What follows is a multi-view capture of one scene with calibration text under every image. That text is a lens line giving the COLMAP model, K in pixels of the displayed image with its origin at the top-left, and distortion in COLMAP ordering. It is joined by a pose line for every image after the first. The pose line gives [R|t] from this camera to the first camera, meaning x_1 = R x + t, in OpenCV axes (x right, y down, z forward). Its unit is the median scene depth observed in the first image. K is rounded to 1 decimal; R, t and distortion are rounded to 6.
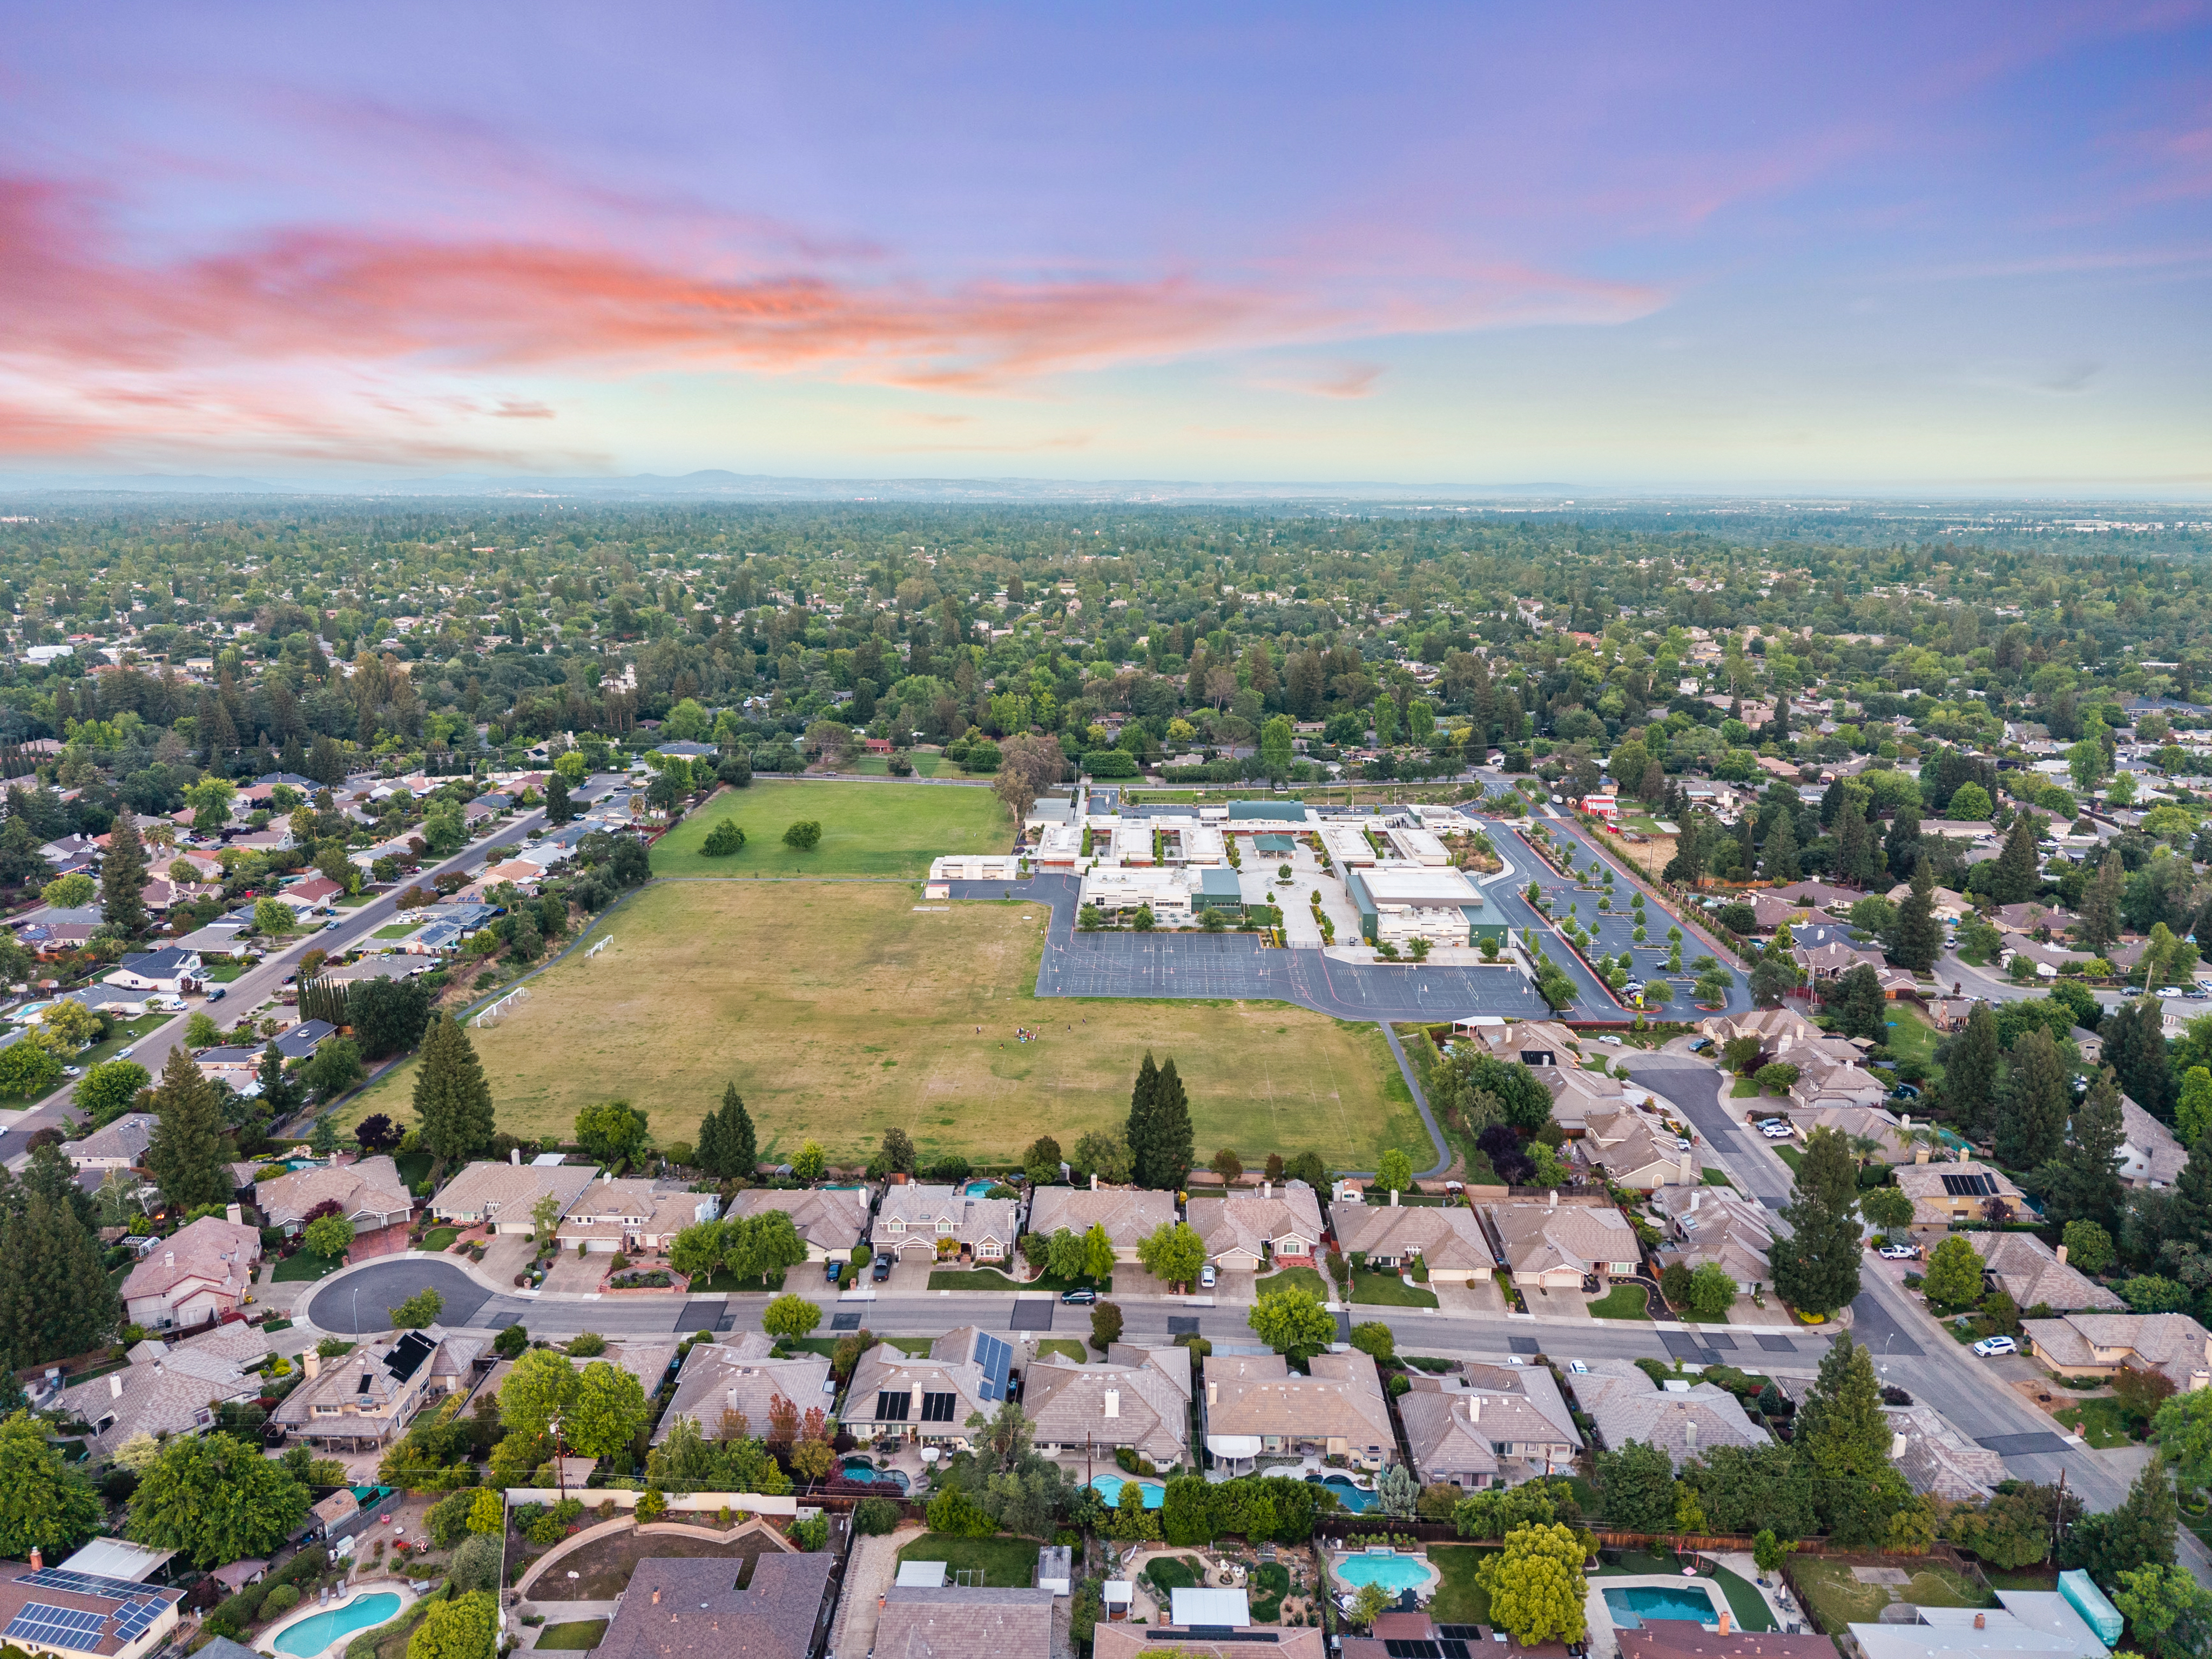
lens RADIAL K [[1489.6, 0, 1106.0], [0, 1489.6, 829.5], [0, 0, 1]] dist [0.035351, -0.034754]
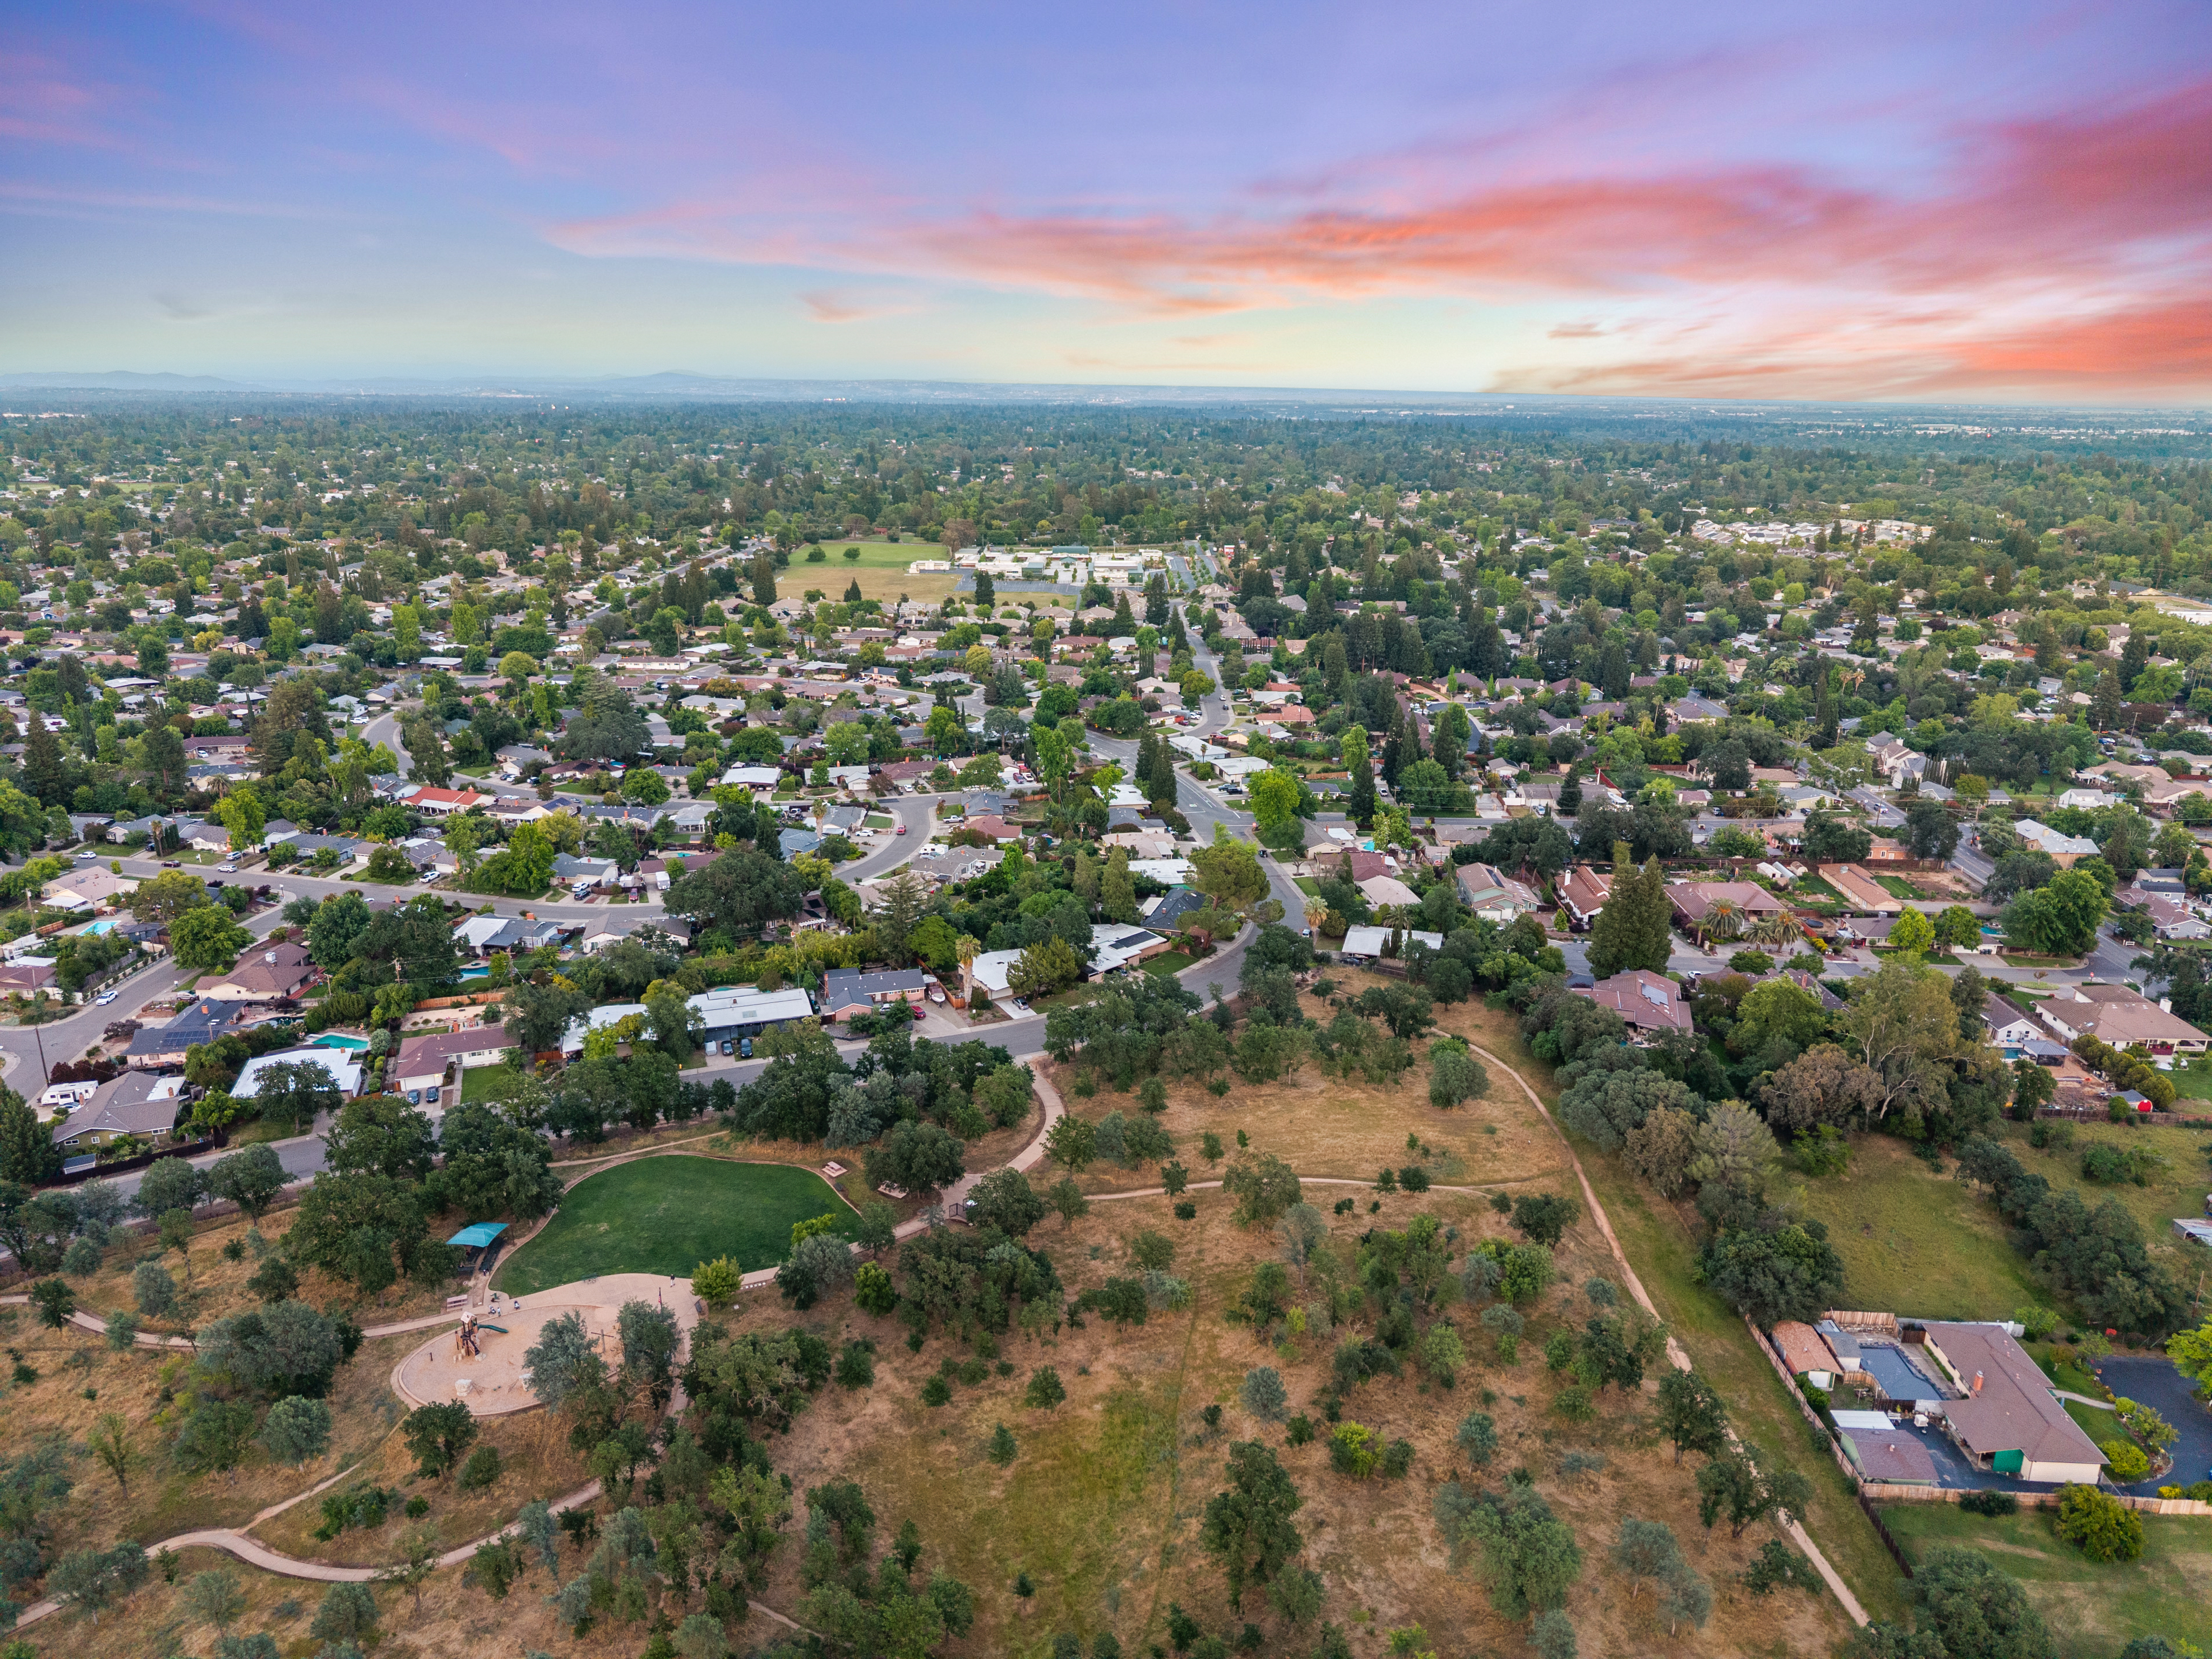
lens RADIAL K [[1489.6, 0, 1106.0], [0, 1489.6, 829.5], [0, 0, 1]] dist [0.035351, -0.034754]
pose [[0.999804, -0.001414, 0.019753, 0.060019], [0.000205, 0.998130, 0.061121, 0.130216], [-0.019803, -0.061105, 0.997935, -0.580234]]
